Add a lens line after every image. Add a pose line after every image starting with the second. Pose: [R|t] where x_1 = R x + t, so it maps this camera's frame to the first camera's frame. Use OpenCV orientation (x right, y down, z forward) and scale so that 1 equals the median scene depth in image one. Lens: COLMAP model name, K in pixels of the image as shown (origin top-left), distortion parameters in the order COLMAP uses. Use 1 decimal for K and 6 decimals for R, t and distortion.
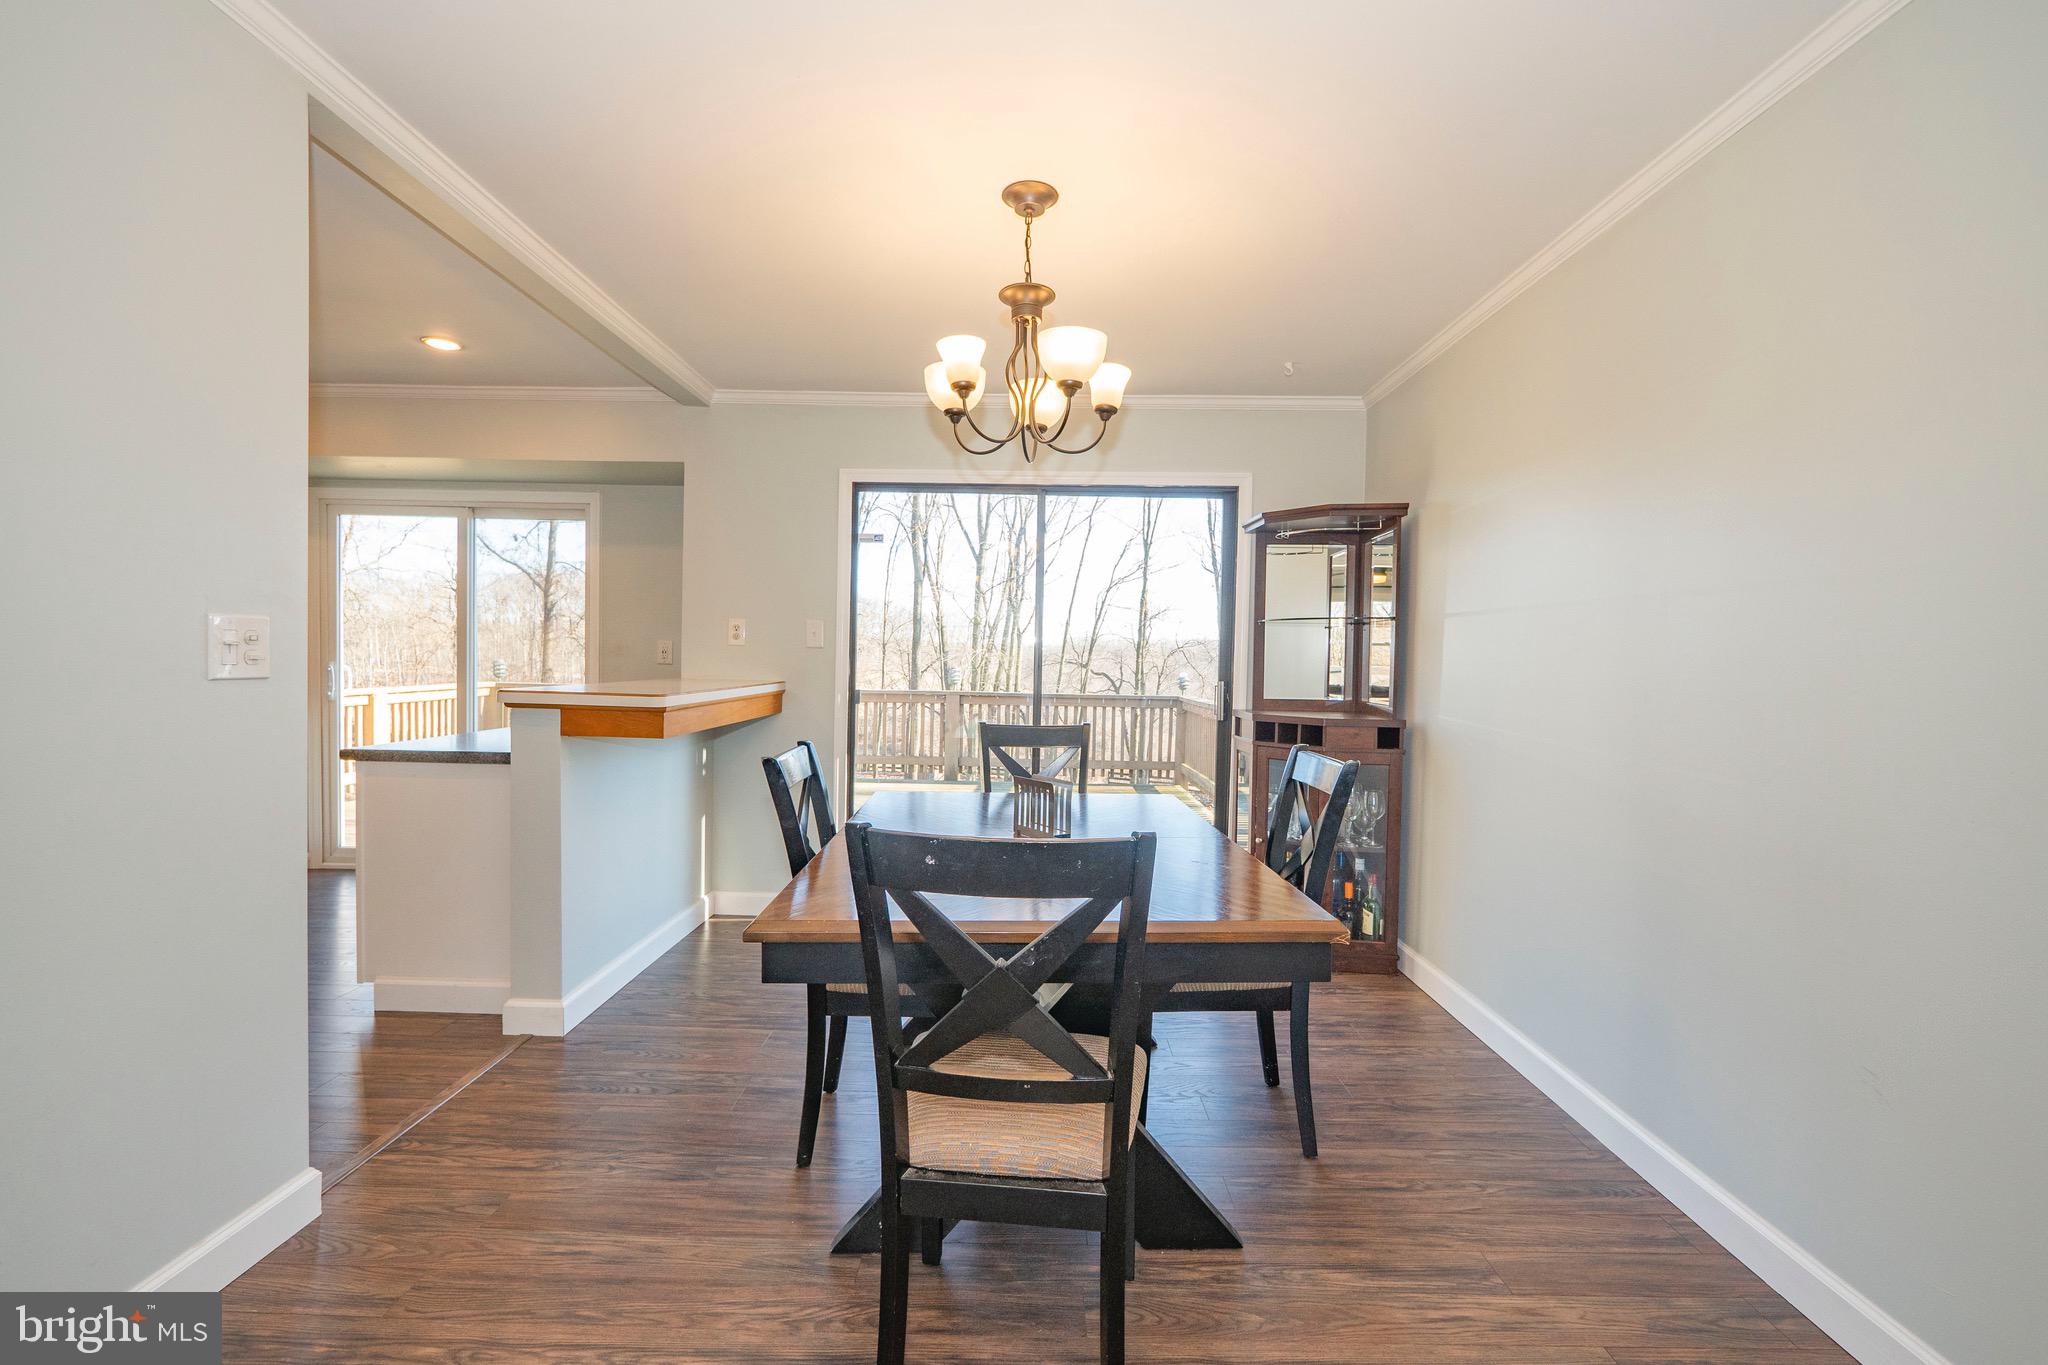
lens RADIAL K [[900.2, 0, 1022.1], [0, 900.2, 664.5], [0, 0, 1]] dist [0.004019, 0.000346]
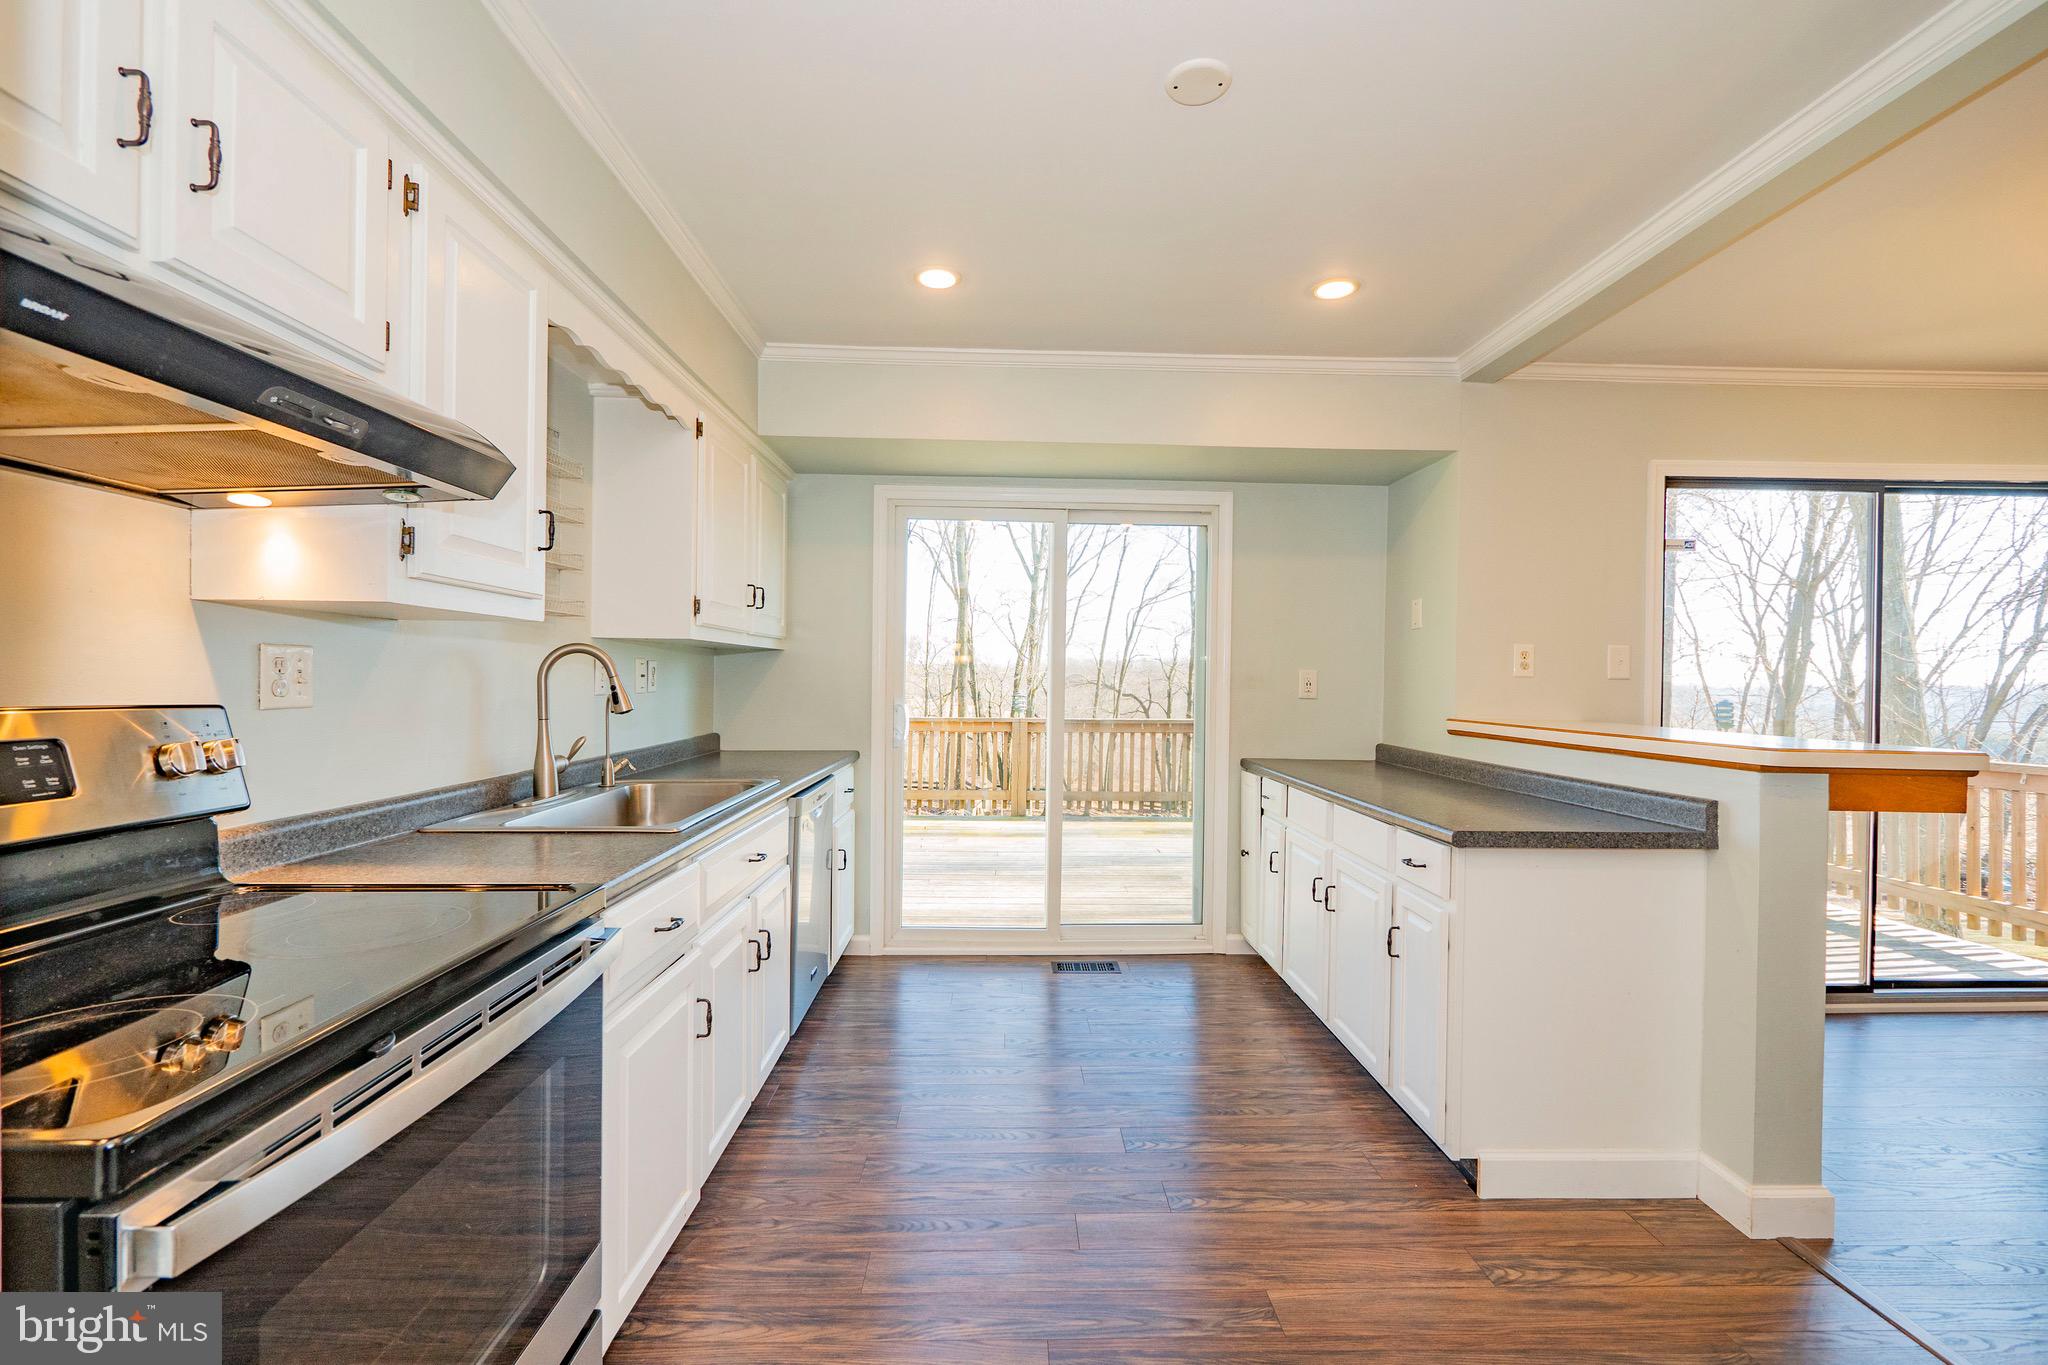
lens RADIAL K [[862.3, 0, 1027.3], [0, 862.3, 685.7], [0, 0, 1]] dist [-0.007336, 0.000507]
pose [[0.998113, -0.006011, 0.061108, -0.809479], [0.006173, 0.999978, -0.002463, -0.014079], [-0.061092, 0.002836, 0.998128, 0.257307]]
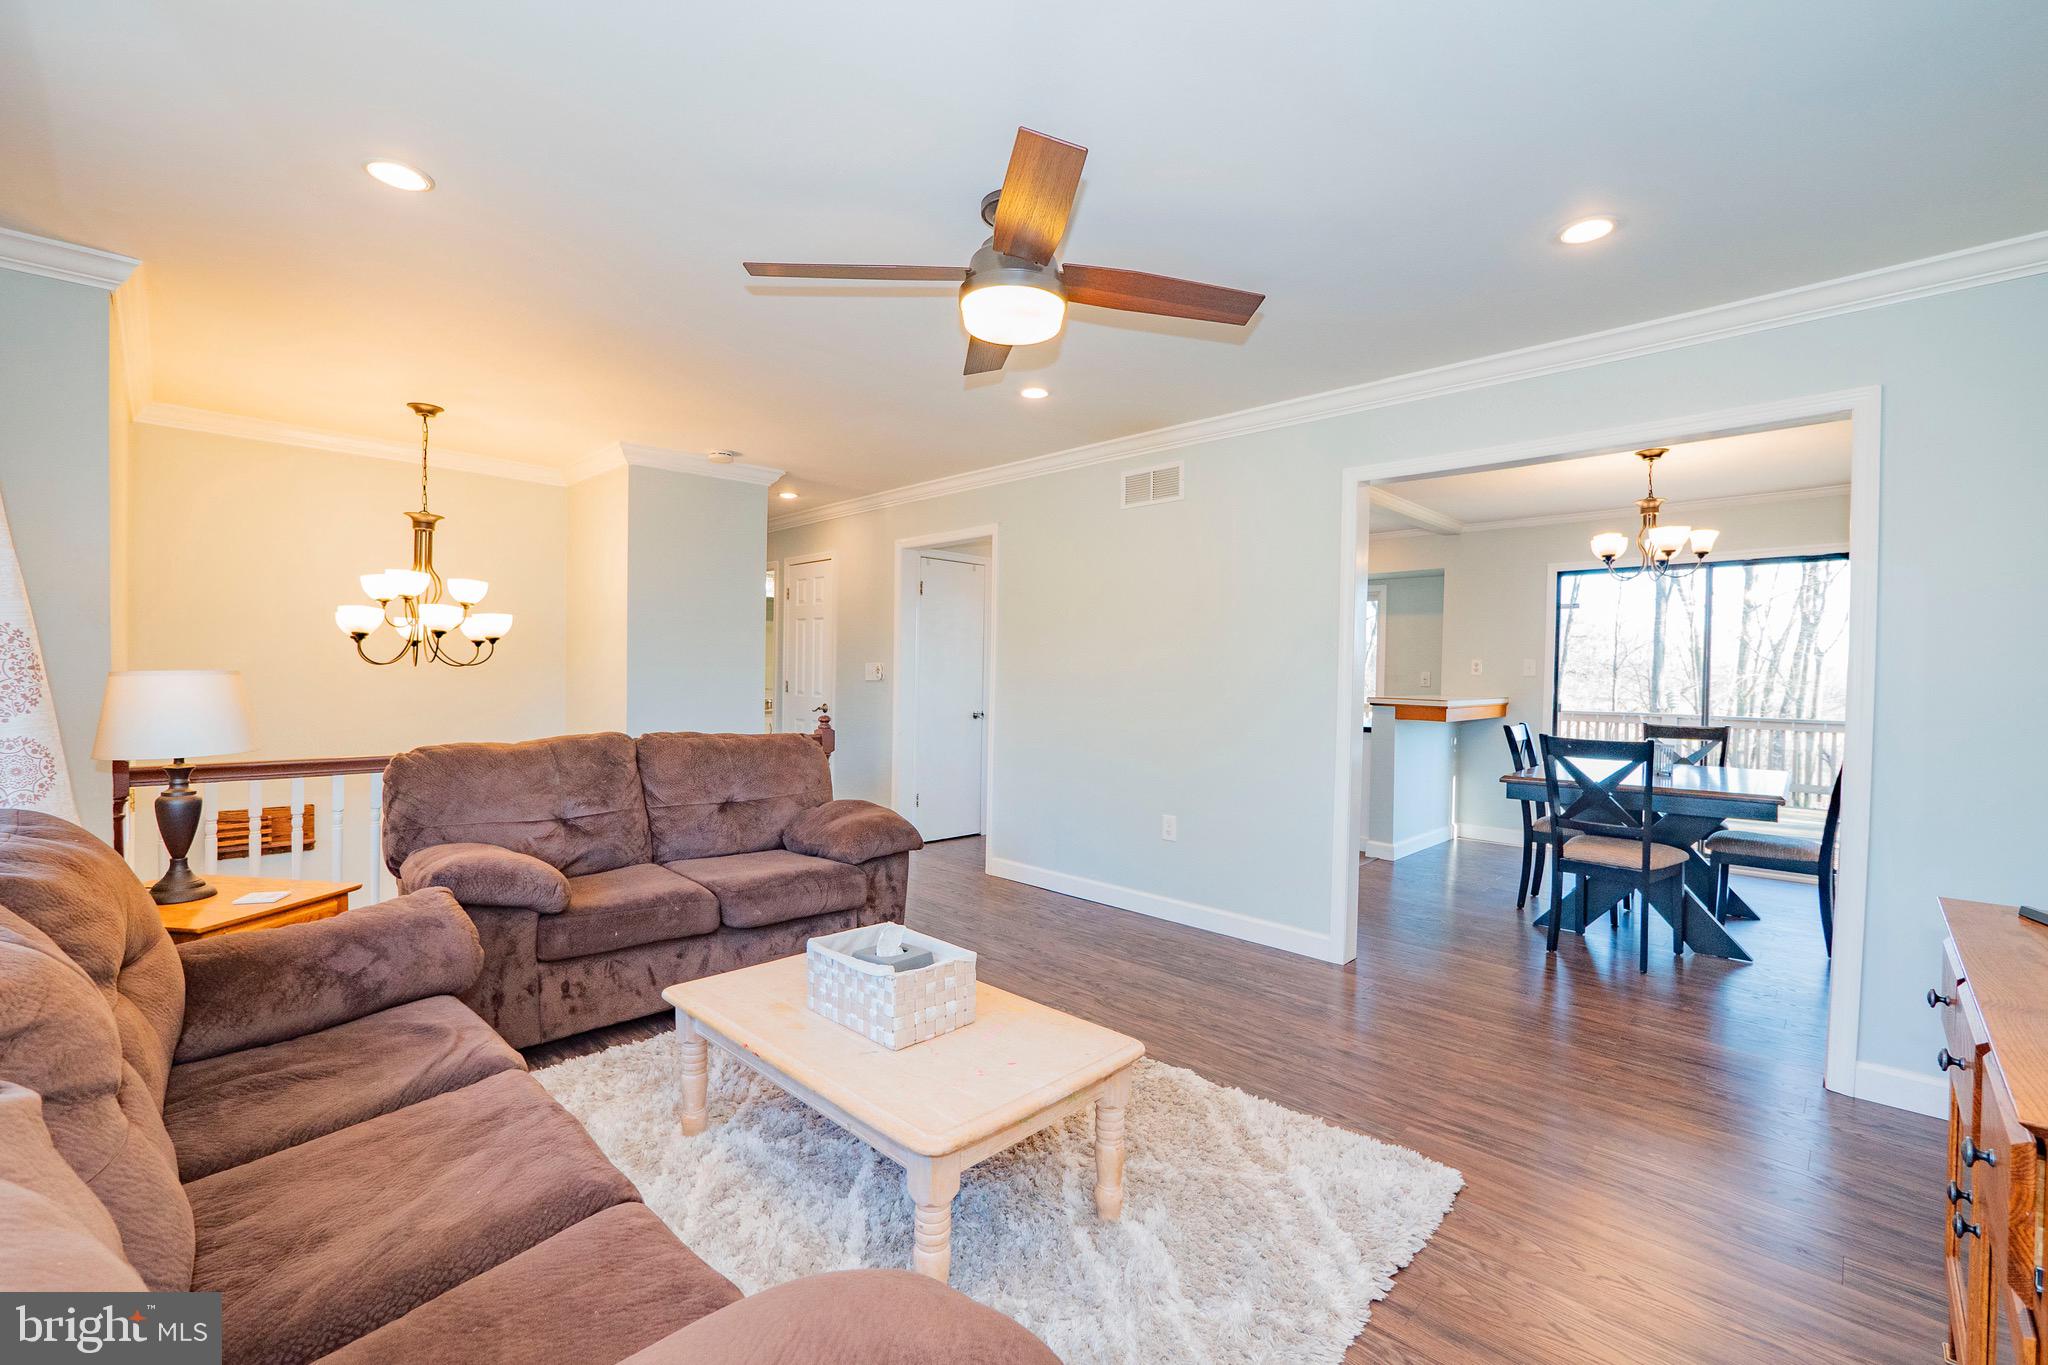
lens RADIAL K [[862.3, 0, 1027.3], [0, 862.3, 685.7], [0, 0, 1]] dist [-0.007336, 0.000507]
pose [[0.730006, 0.008120, -0.683393, 0.163595], [-0.010055, 0.999949, 0.001141, 0.004653], [0.683367, 0.006039, 0.730050, -0.725021]]
